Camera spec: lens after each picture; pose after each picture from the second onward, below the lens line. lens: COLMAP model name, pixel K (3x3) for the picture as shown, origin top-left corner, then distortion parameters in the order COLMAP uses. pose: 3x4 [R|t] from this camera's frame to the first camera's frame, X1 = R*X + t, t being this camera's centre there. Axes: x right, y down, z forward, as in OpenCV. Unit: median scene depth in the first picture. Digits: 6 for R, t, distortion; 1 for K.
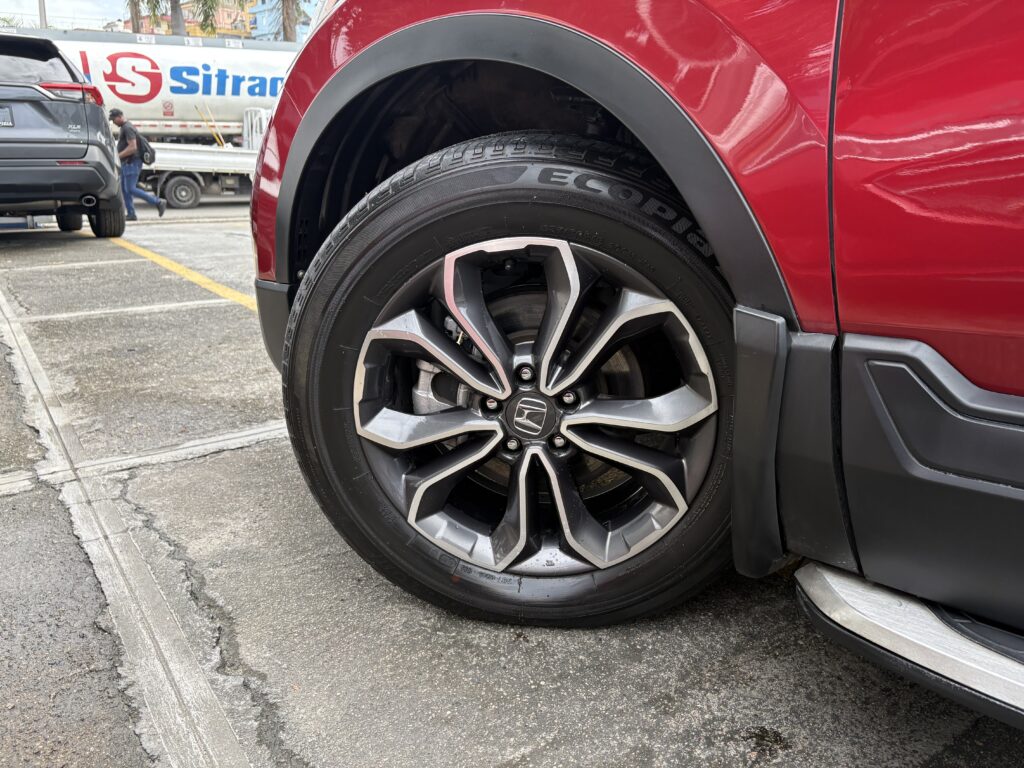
lens RADIAL K [[778.9, 0, 512.0], [0, 778.9, 384.0], [0, 0, 1]] dist [0.075348, -0.082561]
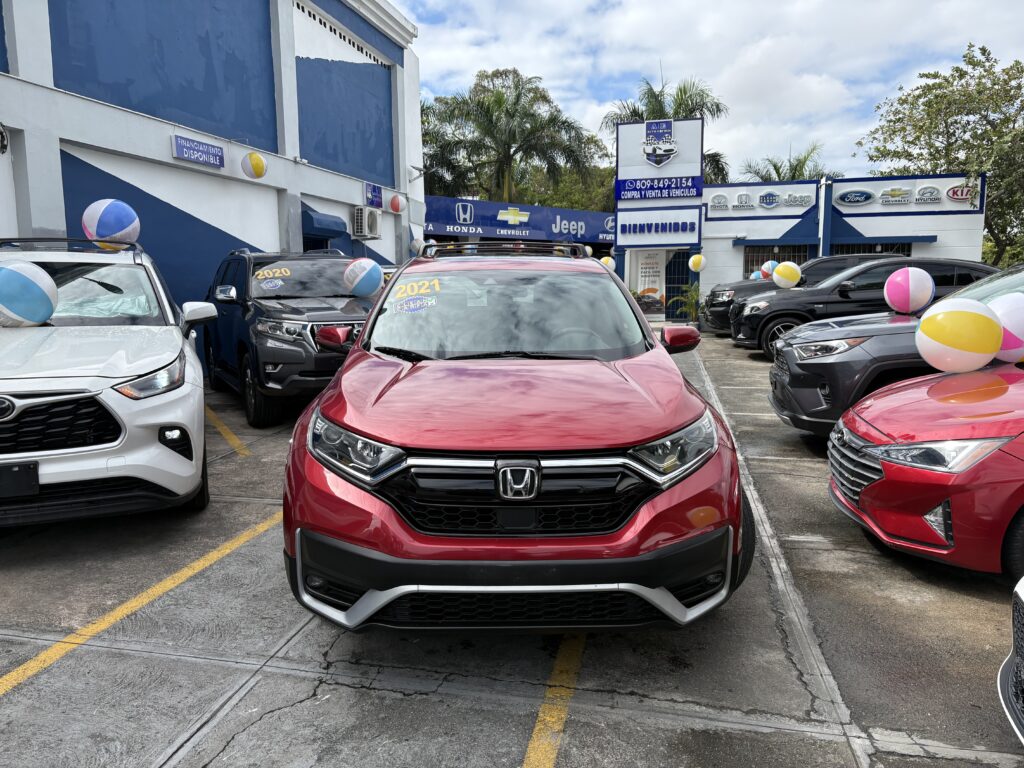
lens RADIAL K [[779.0, 0, 512.0], [0, 779.0, 384.0], [0, 0, 1]] dist [0.026981, 0.009769]
pose [[-0.692718, -0.094327, 0.715013, -1.133536], [0.203889, 0.925354, 0.319607, -1.115249], [-0.691788, 0.367181, -0.621778, 2.146033]]
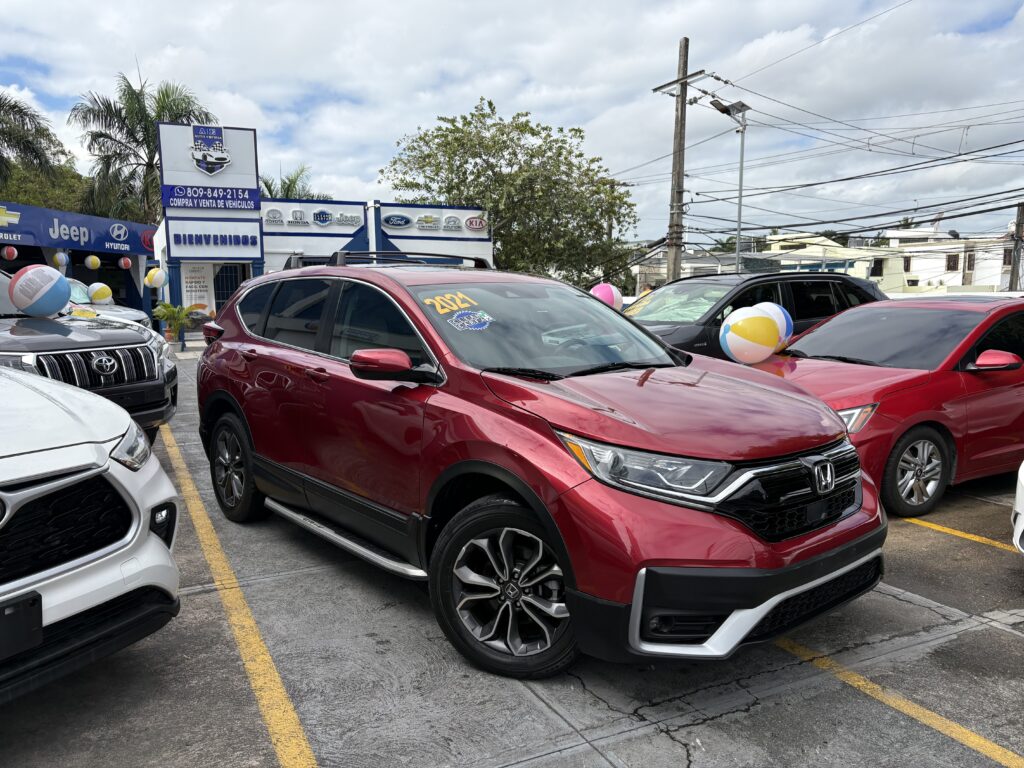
lens RADIAL K [[773.0, 0, 512.0], [0, 773.0, 384.0], [0, 0, 1]] dist [0.025529, -0.001009]
pose [[-0.992930, -0.010388, 0.118244, 0.424787], [0.036516, 0.921121, 0.387560, -1.302432], [-0.112943, 0.389137, -0.914230, 2.784701]]
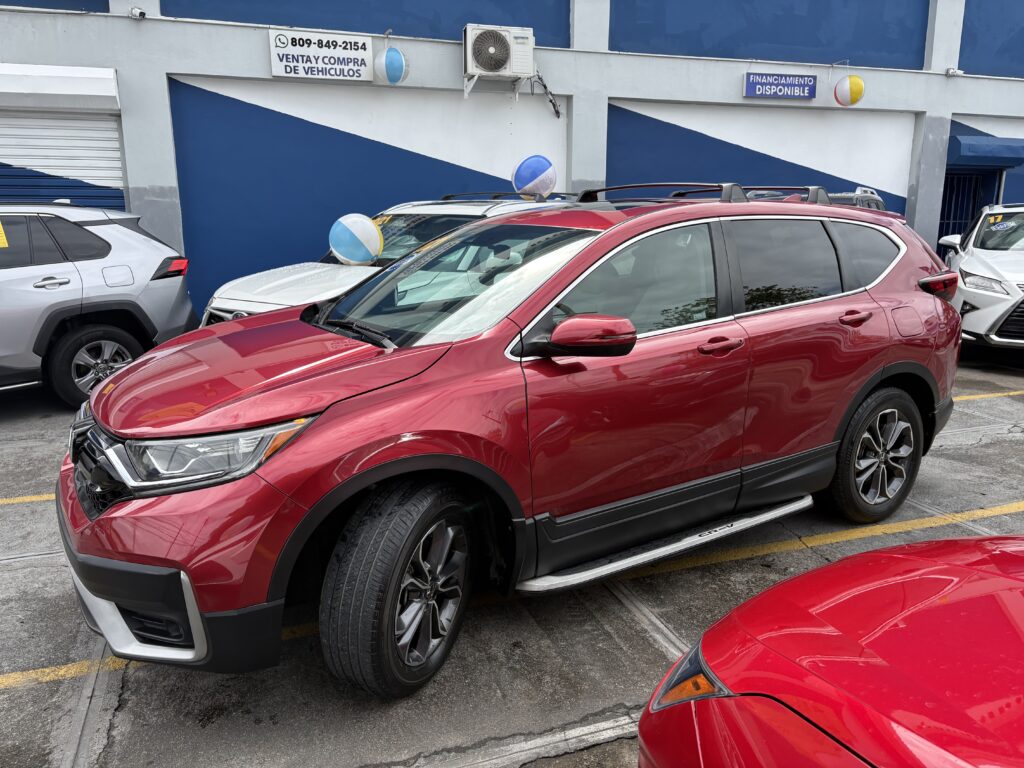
lens RADIAL K [[778.9, 0, 512.0], [0, 778.9, 384.0], [0, 0, 1]] dist [0.075348, -0.082561]
pose [[0.257141, -0.199942, 0.945464, -1.313087], [0.269633, 0.954352, 0.128489, -0.512192], [-0.927996, 0.221889, 0.299314, -0.079604]]
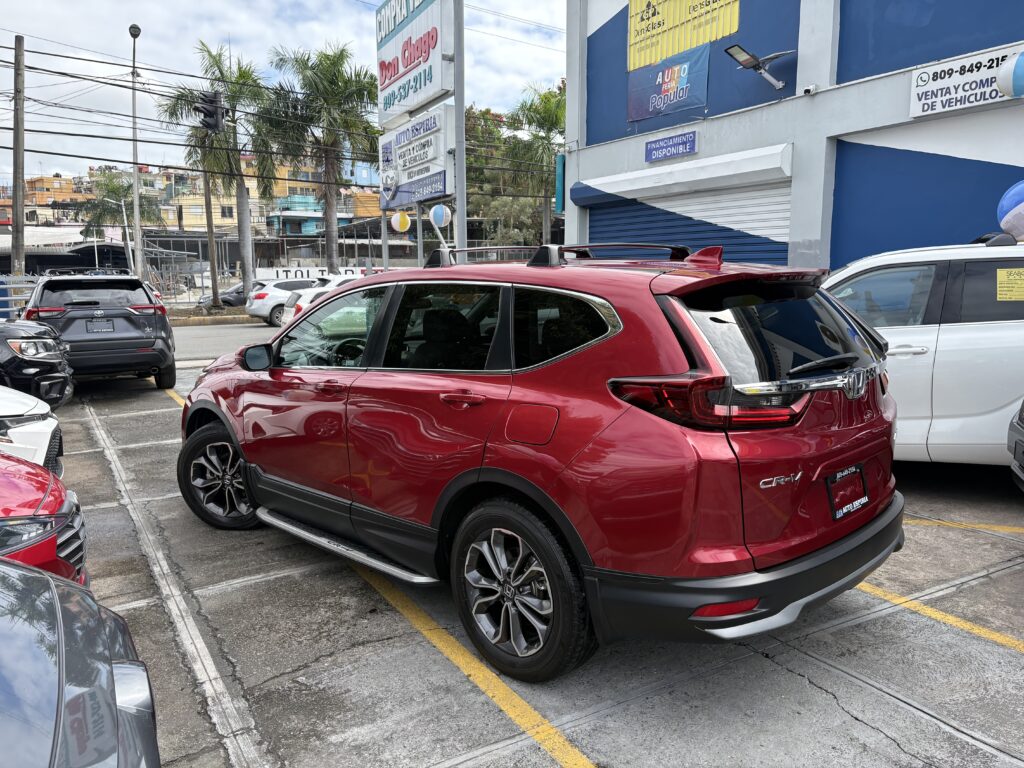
lens RADIAL K [[778.9, 0, 512.0], [0, 778.9, 384.0], [0, 0, 1]] dist [0.075348, -0.082561]
pose [[0.997413, -0.003521, -0.071793, 1.243109], [-0.005961, 0.991307, -0.131433, 0.049321], [0.071632, 0.131521, 0.988722, -2.161347]]
